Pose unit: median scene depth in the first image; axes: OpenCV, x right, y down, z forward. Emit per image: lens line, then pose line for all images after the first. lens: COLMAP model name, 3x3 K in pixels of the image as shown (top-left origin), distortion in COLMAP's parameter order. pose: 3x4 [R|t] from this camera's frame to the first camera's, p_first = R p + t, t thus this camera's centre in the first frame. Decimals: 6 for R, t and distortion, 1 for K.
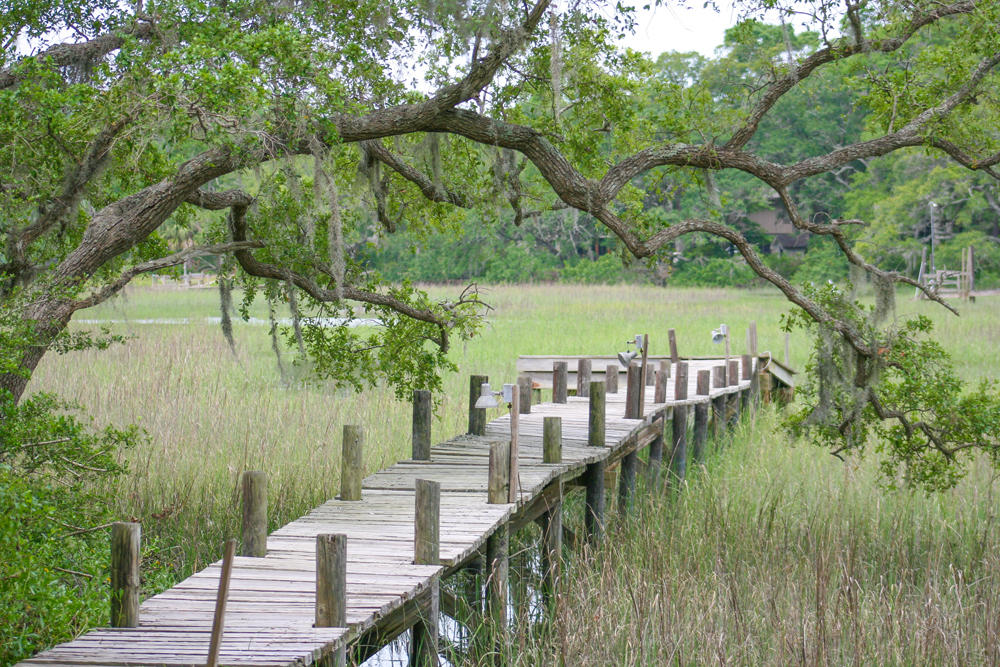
lens RADIAL K [[3559.9, 0, 500.0], [0, 3559.9, 333.5], [0, 0, 1]] dist [0.134242, 1.233473]
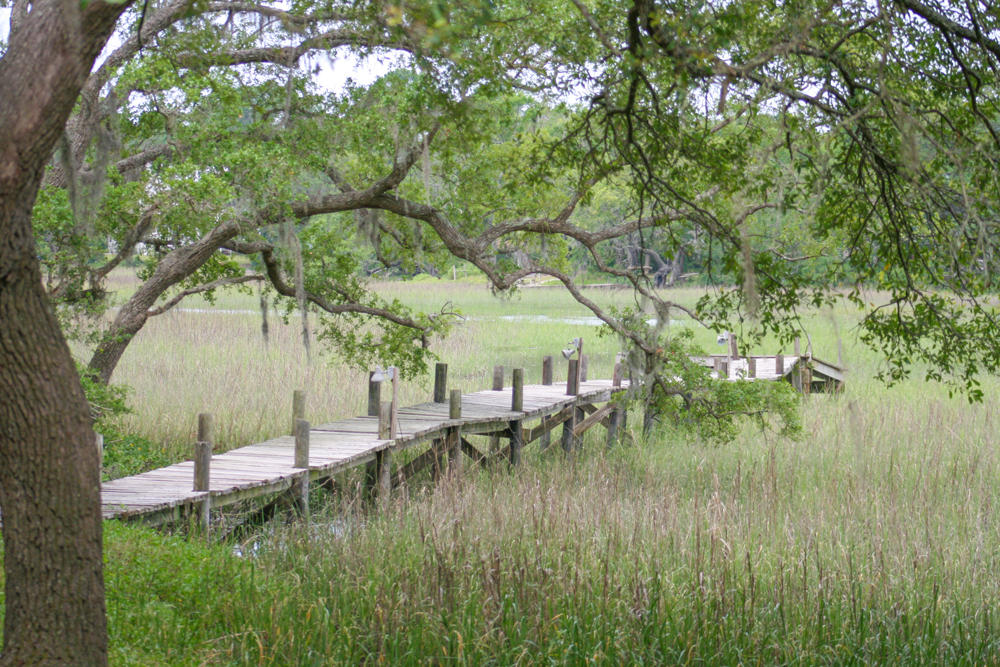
lens RADIAL K [[3559.9, 0, 500.0], [0, 3559.9, 333.5], [0, 0, 1]] dist [0.134242, 1.233473]
pose [[0.992745, 0.016086, -0.119155, 0.222153], [-0.015987, 0.999871, 0.001789, -0.004321], [0.119168, 0.000129, 0.992874, -0.556940]]
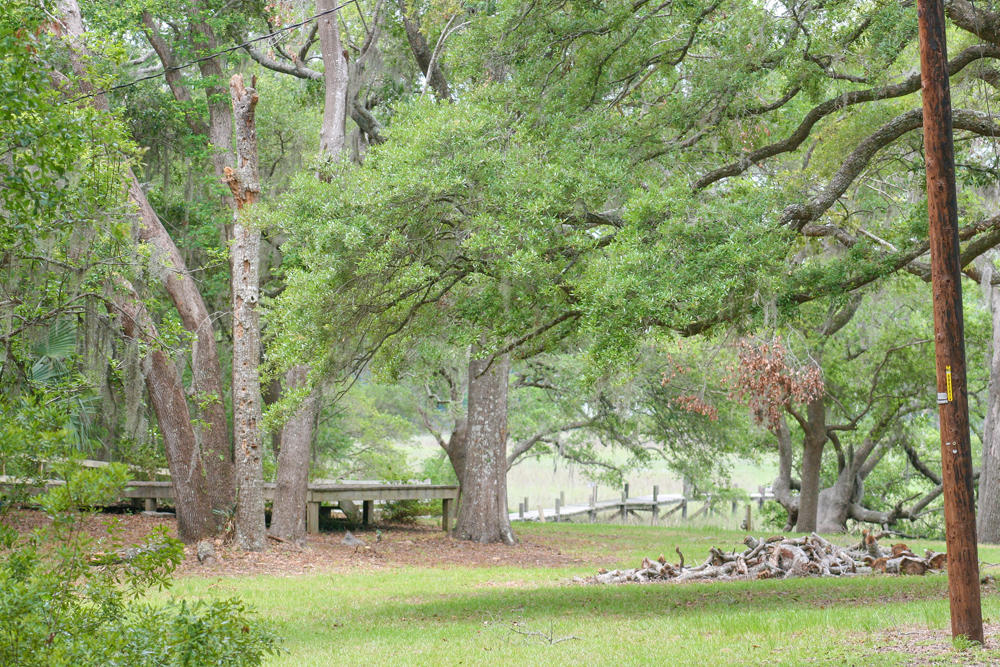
lens RADIAL K [[4622.1, 0, 500.0], [0, 4622.1, 333.5], [0, 0, 1]] dist [0.012460, 0.004832]
pose [[0.972103, -0.002697, -0.234540, 1.168929], [-0.005066, 0.999459, -0.032494, 0.014337], [0.234501, 0.032776, 0.971563, -4.413969]]
